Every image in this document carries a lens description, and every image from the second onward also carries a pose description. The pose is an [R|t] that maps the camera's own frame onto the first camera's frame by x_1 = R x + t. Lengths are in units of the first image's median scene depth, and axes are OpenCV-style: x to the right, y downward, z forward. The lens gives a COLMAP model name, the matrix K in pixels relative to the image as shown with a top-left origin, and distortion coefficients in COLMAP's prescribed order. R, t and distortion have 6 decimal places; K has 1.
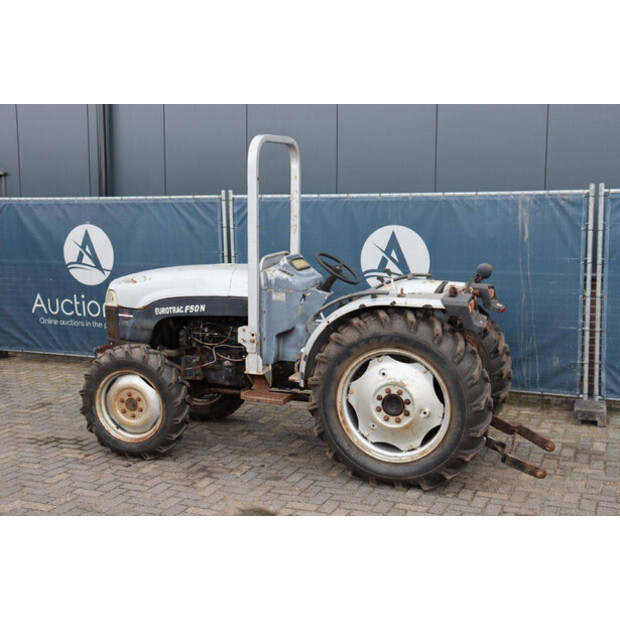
lens RADIAL K [[794.1, 0, 316.1], [0, 794.1, 310.2], [0, 0, 1]] dist [0.010717, 0.112415]
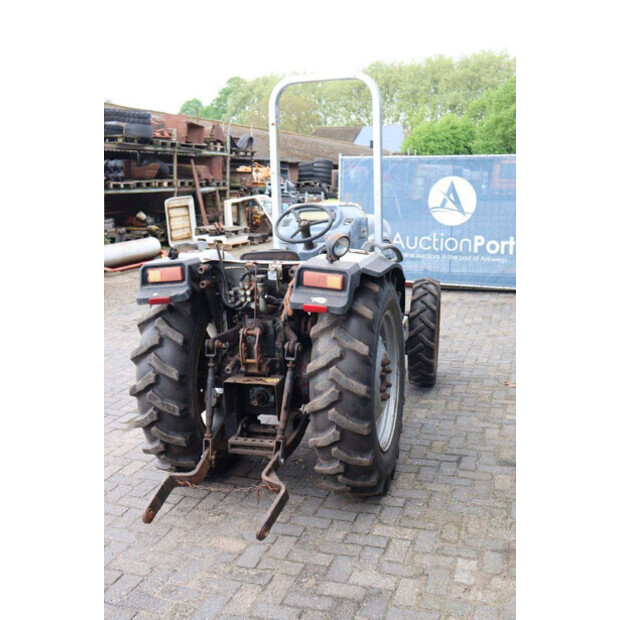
lens RADIAL K [[690.0, 0, 310.0], [0, 690.0, 310.0], [0, 0, 1]] dist [-0.041879, 0.030821]
pose [[0.058912, 0.193401, -0.979350, 0.763090], [-0.118619, 0.975459, 0.185497, -0.099638], [0.991191, 0.105241, 0.080407, 0.943639]]
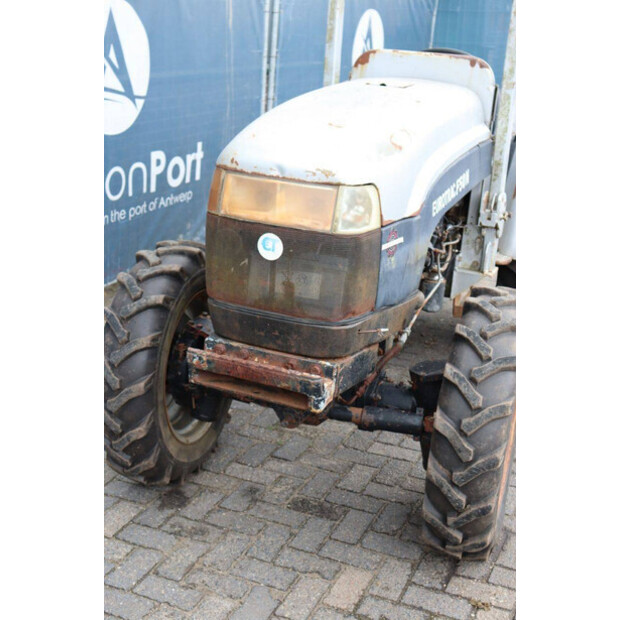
lens RADIAL K [[885.5, 0, 307.8], [0, 885.5, 307.0], [0, 0, 1]] dist [0.084762, 0.025413]
pose [[0.031227, -0.304417, 0.952027, -0.676163], [0.093207, 0.949228, 0.300465, -0.097811], [-0.995157, 0.079353, 0.058016, 1.067011]]
